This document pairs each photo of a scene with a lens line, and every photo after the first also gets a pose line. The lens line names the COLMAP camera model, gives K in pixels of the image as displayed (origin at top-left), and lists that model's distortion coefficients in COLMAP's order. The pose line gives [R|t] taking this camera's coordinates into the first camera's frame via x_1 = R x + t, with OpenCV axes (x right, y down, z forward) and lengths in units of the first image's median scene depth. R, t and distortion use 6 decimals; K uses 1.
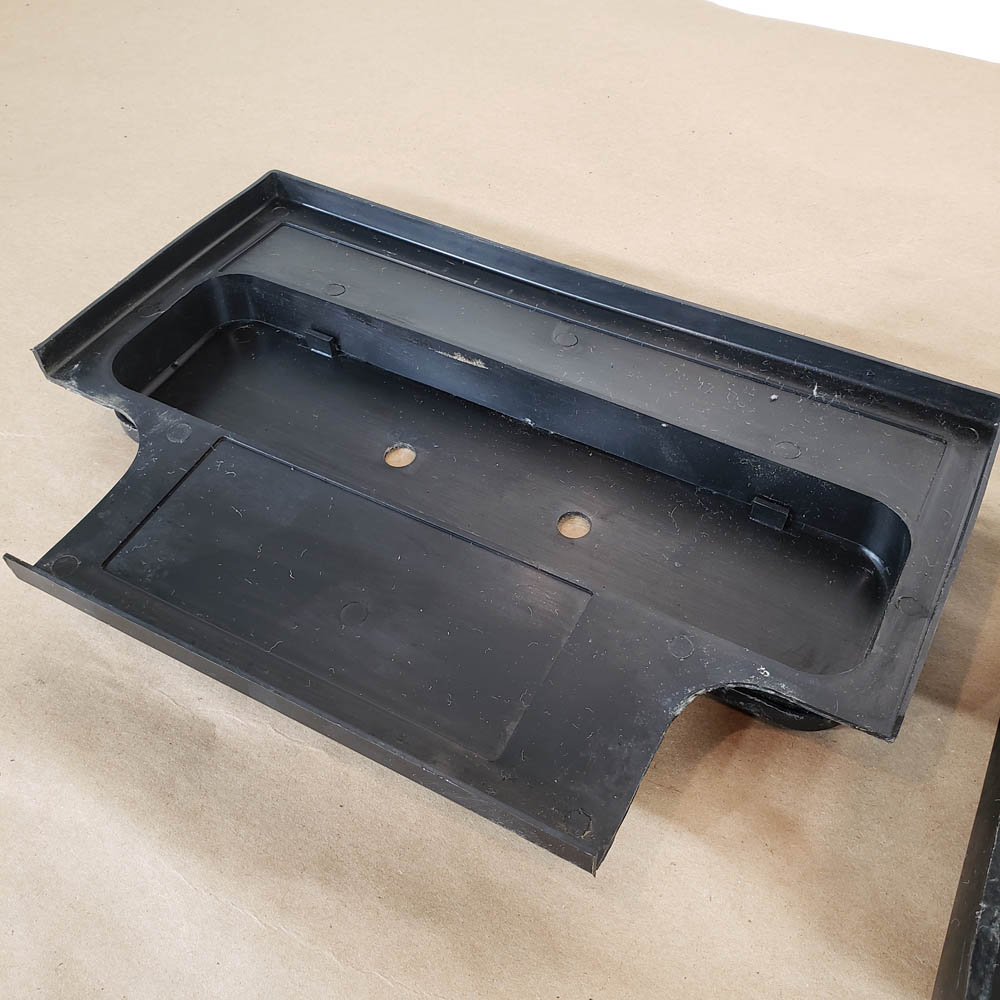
lens RADIAL K [[1058.6, 0, 530.3], [0, 1058.6, 499.2], [0, 0, 1]] dist [0.010337, -0.022008]
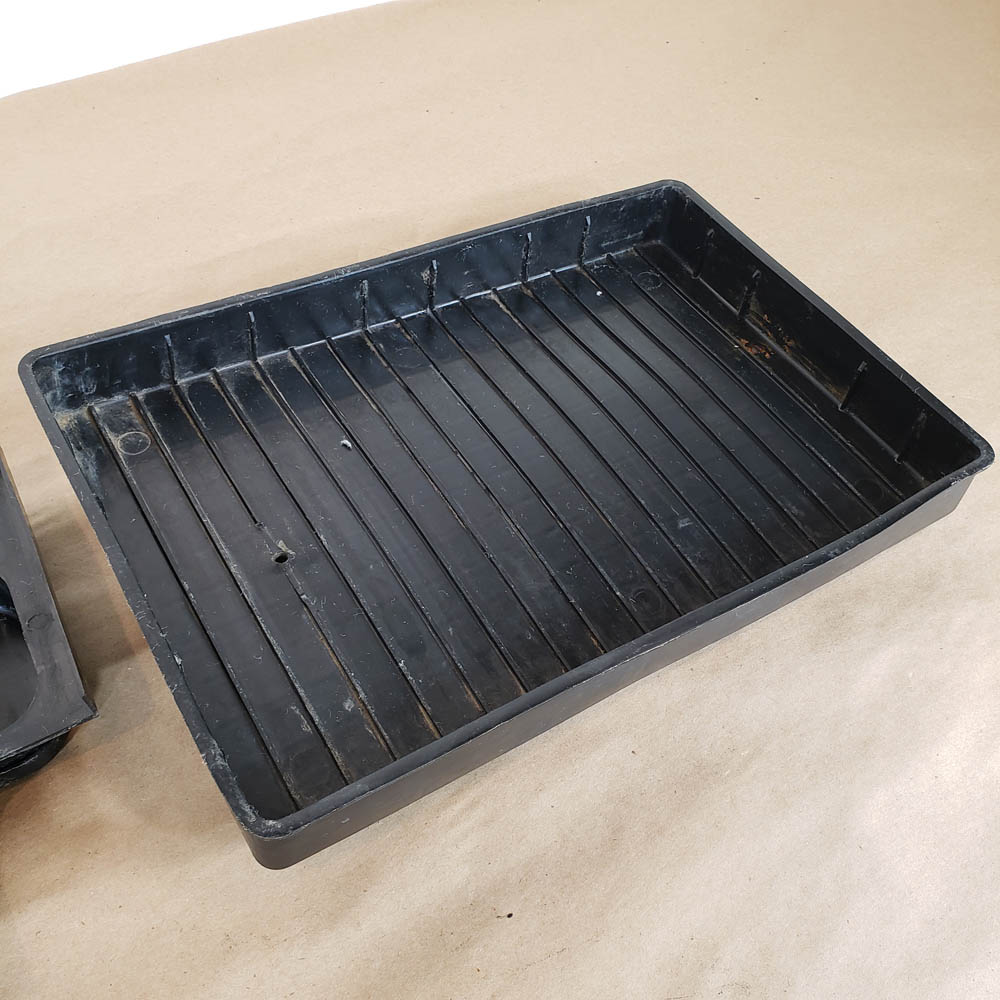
lens RADIAL K [[1058.6, 0, 530.3], [0, 1058.6, 499.2], [0, 0, 1]] dist [0.010337, -0.022008]
pose [[0.514135, -0.641078, 0.569811, 0.052071], [0.621905, 0.736142, 0.267074, 0.024850], [-0.590677, 0.217056, 0.777166, -0.265431]]
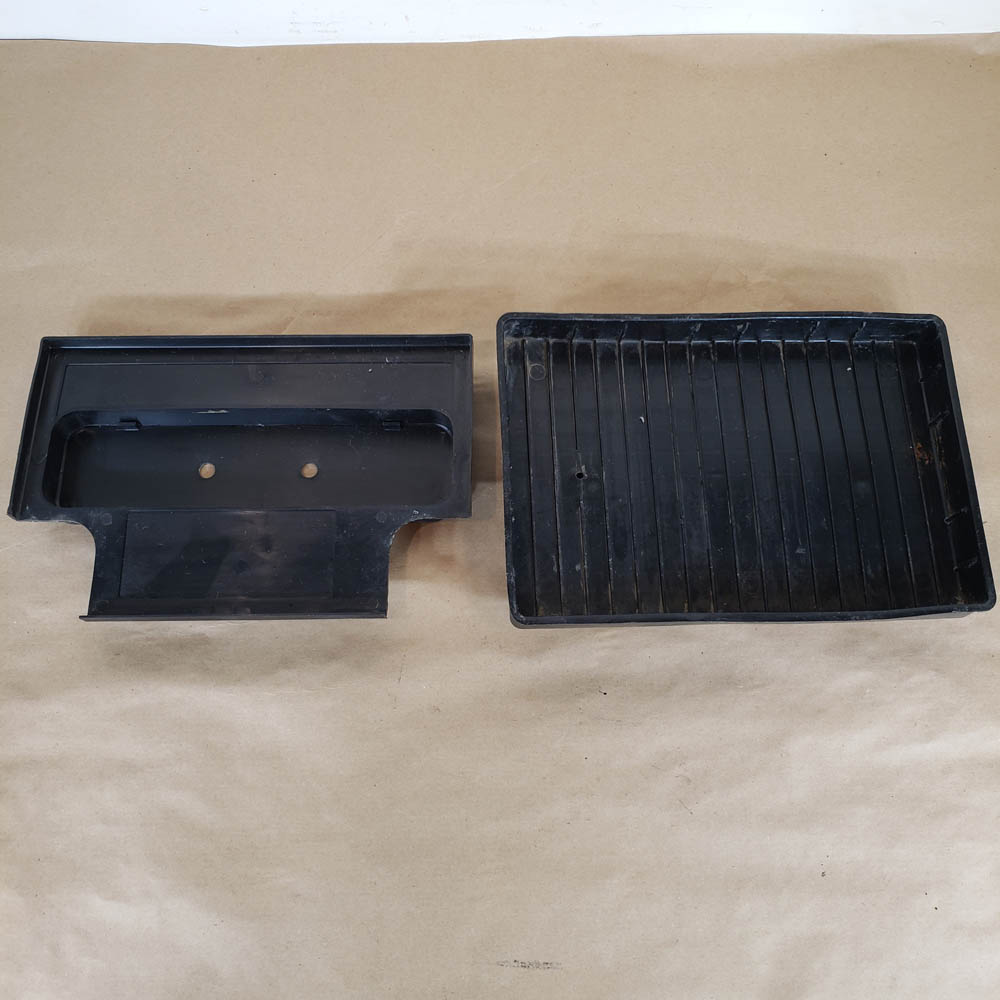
lens RADIAL K [[999.8, 0, 524.5], [0, 999.8, 499.2], [0, 0, 1]] dist [0.172998, -0.652765]
pose [[0.876443, -0.446134, 0.181143, 0.032863], [0.350041, 0.848668, 0.396528, -0.638571], [-0.330635, -0.284127, 0.899974, -1.061744]]
